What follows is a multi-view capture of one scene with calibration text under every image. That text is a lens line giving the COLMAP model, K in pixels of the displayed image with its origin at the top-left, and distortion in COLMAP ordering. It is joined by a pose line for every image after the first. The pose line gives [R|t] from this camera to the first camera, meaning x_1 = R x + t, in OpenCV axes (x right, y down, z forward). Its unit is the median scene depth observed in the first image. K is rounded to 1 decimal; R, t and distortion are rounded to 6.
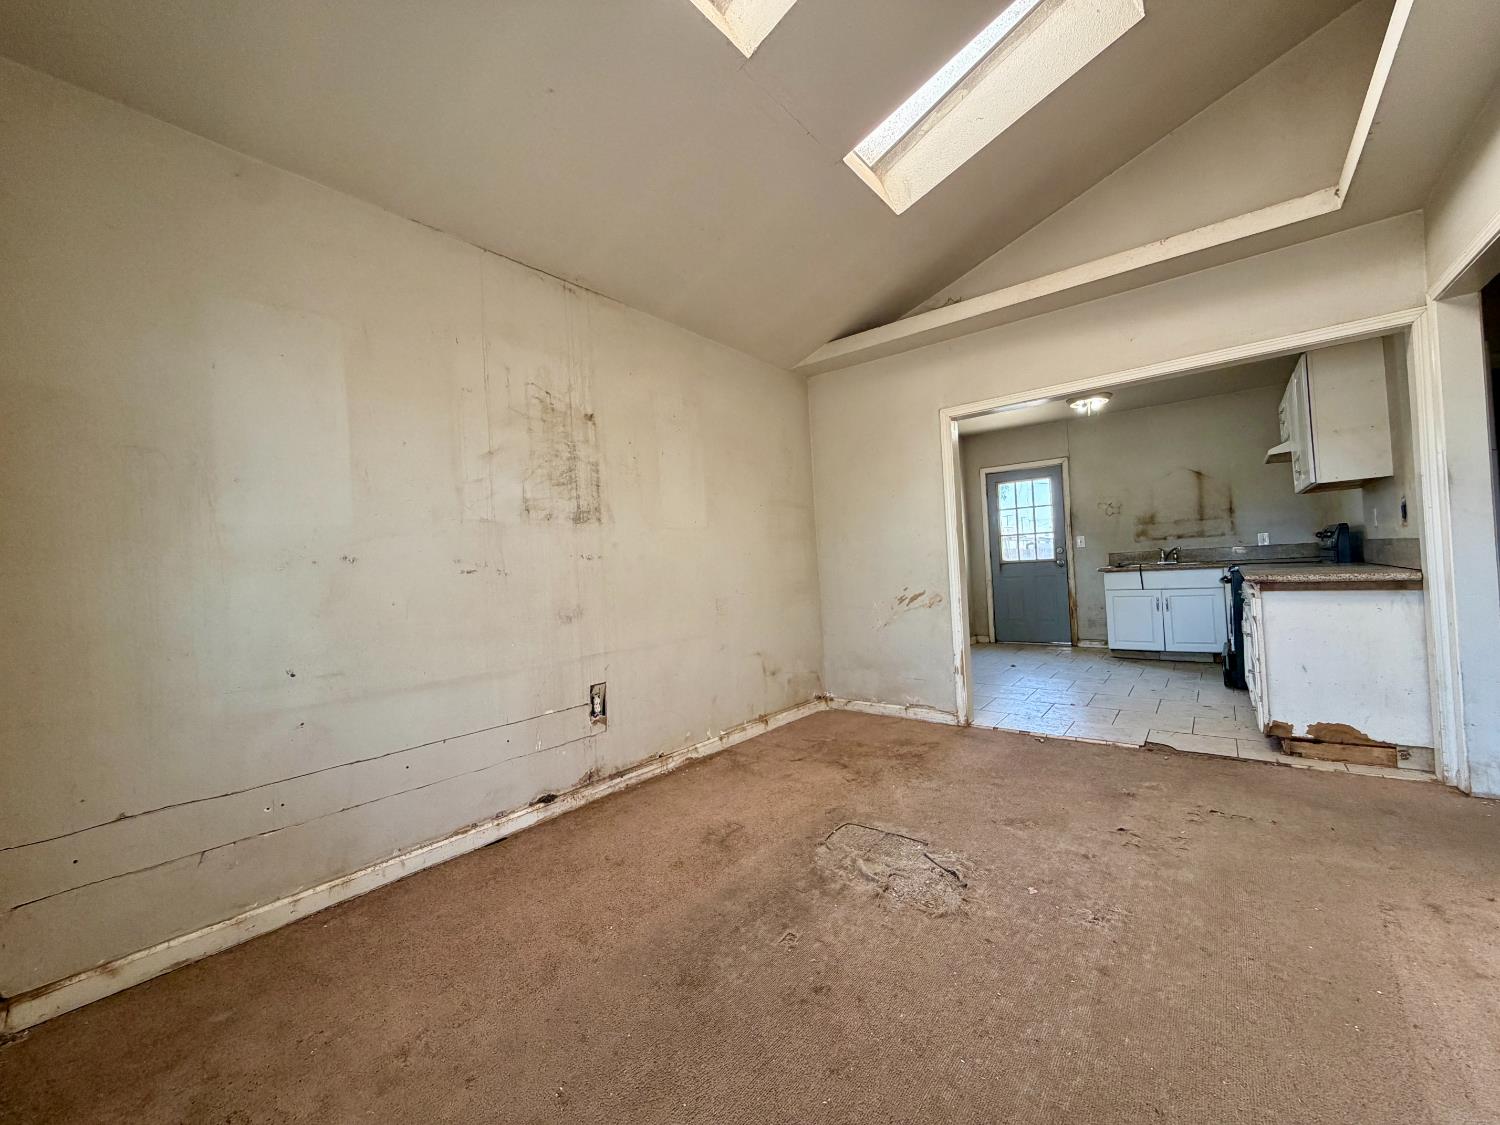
lens RADIAL K [[597.6, 0, 749.4], [0, 597.6, 563.9], [0, 0, 1]] dist [0.003305, 0.000012]
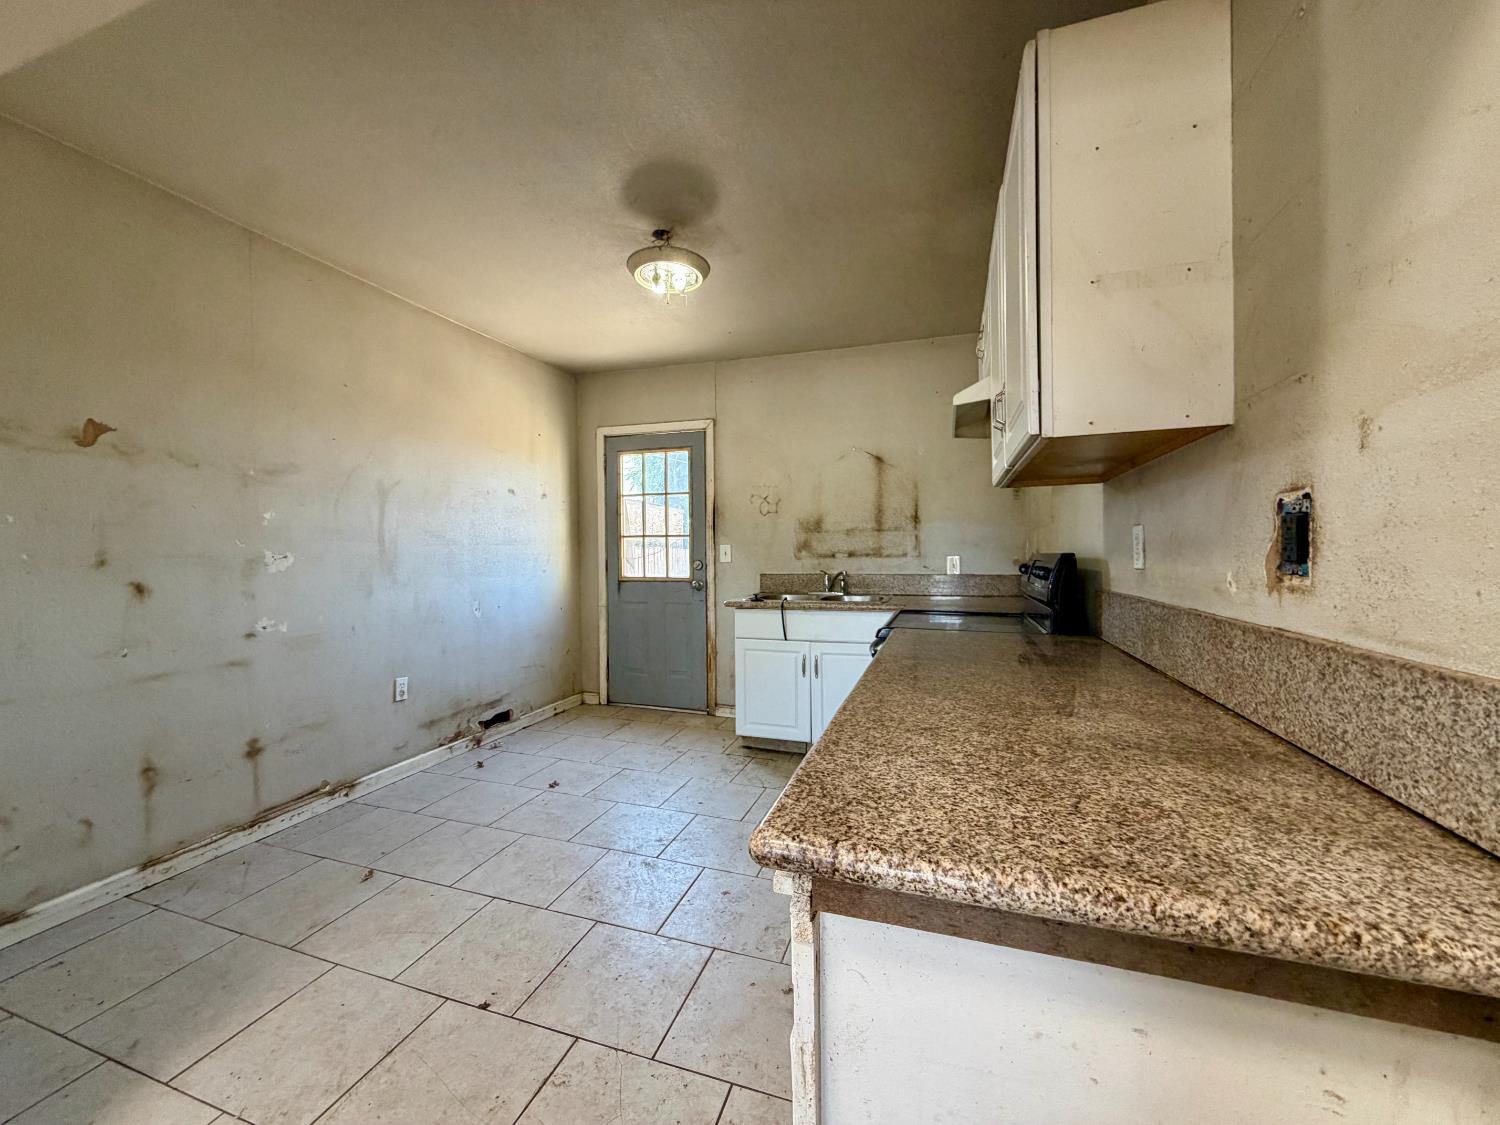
lens RADIAL K [[597.6, 0, 743.1], [0, 597.6, 563.0], [0, 0, 1]] dist [0.003305, 0.000012]
pose [[0.941501, 0.043281, 0.334220, 0.574866], [-0.047531, 0.998859, 0.004543, -0.048951], [-0.333643, -0.020163, 0.942484, 0.624695]]
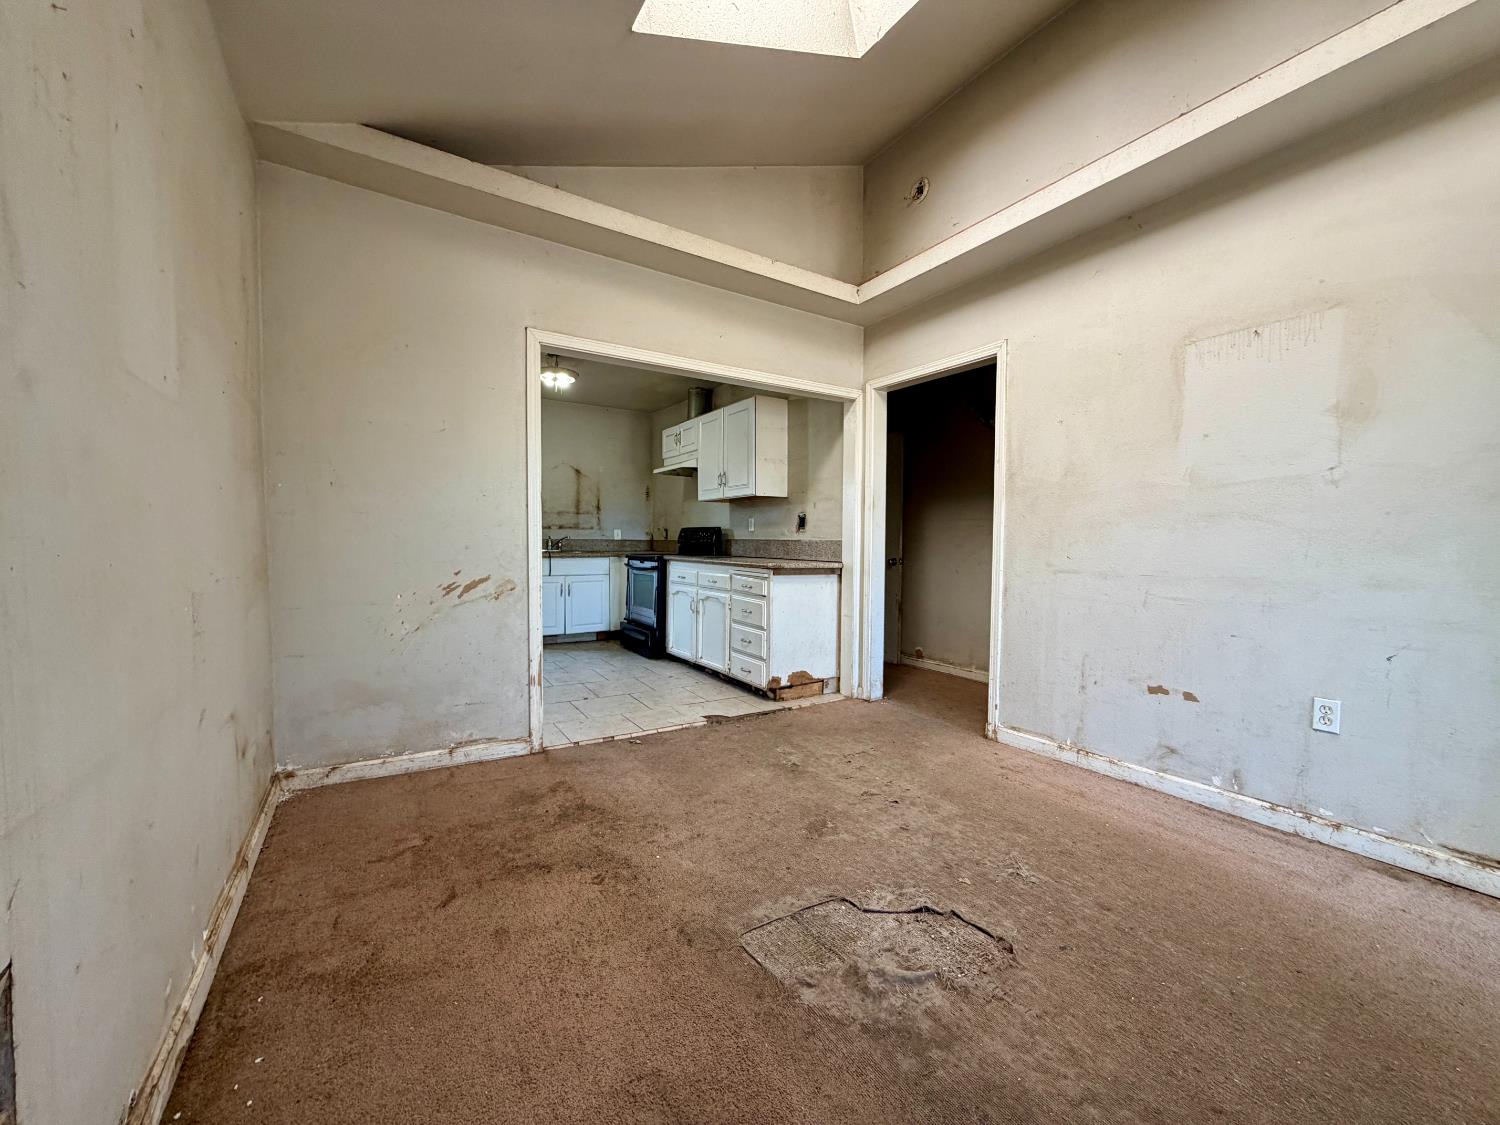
lens RADIAL K [[597.6, 0, 745.4], [0, 597.6, 564.5], [0, 0, 1]] dist [0.003305, 0.000012]
pose [[0.336246, 0.020208, 0.941557, -0.264721], [-0.038178, 0.999240, -0.007812, 0.026076], [-0.941000, -0.033320, 0.336762, 0.478490]]
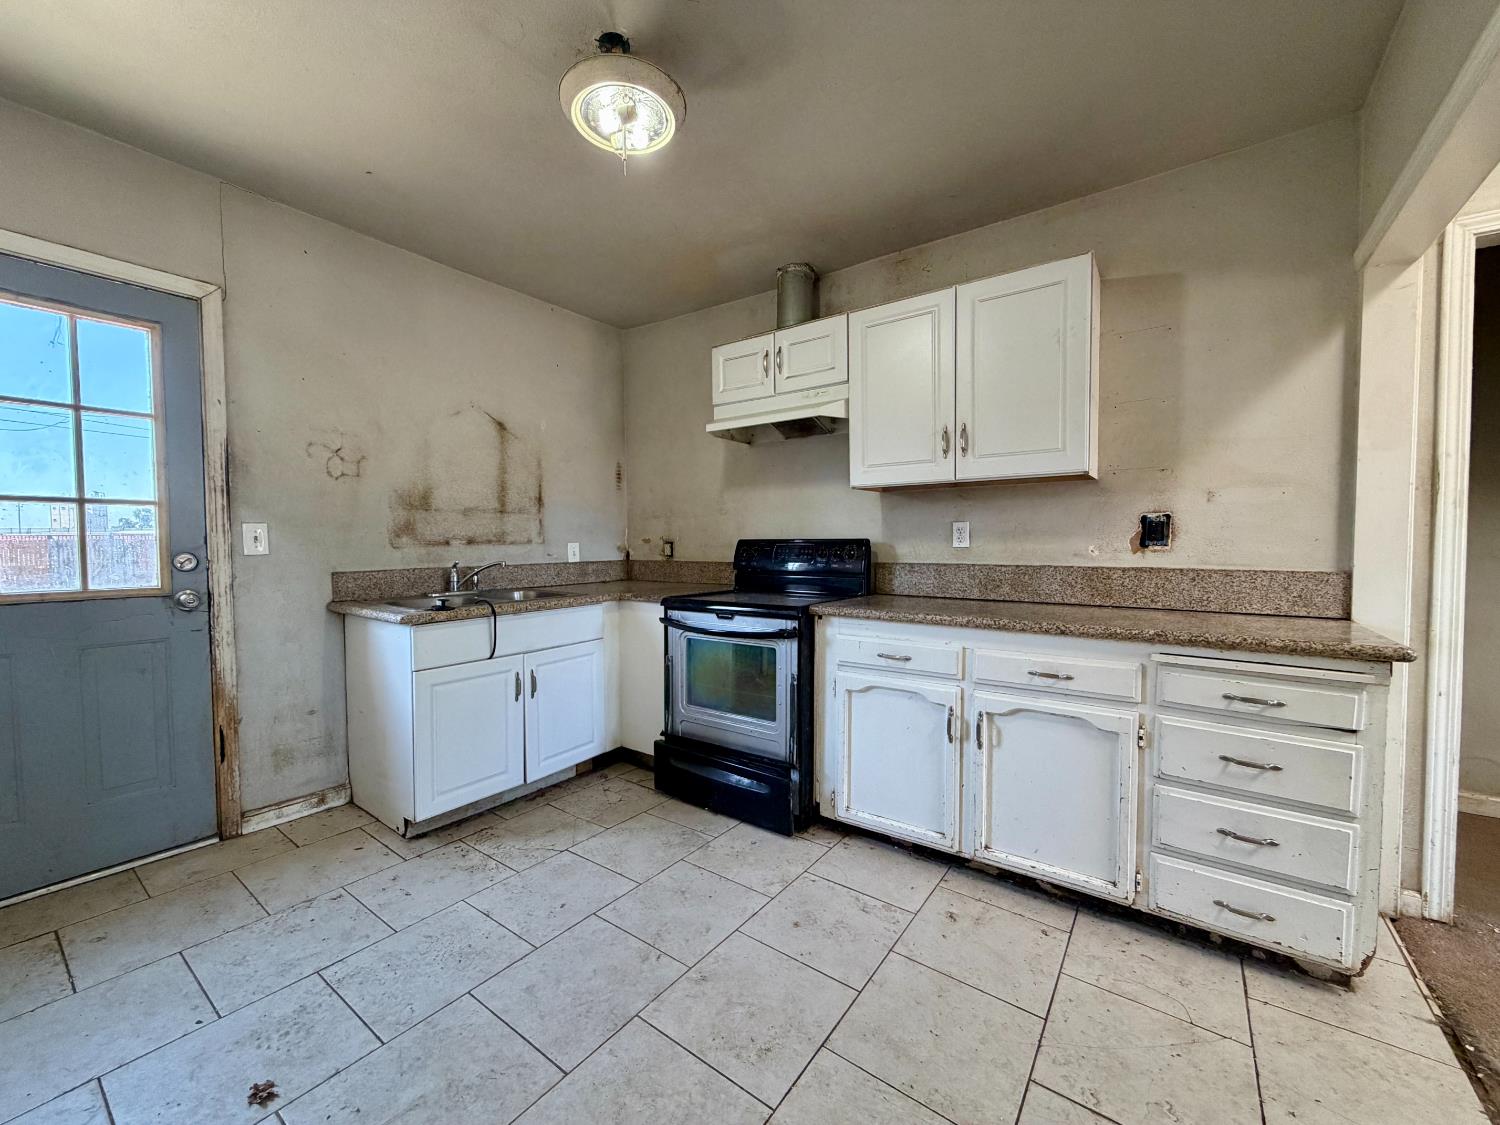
lens RADIAL K [[597.6, 0, 748.1], [0, 597.6, 564.9], [0, 0, 1]] dist [0.003305, 0.000012]
pose [[-0.035605, 0.011183, 0.999303, 0.296474], [-0.001208, 0.999936, -0.011233, -0.028586], [-0.999365, -0.001607, -0.035589, 1.152819]]
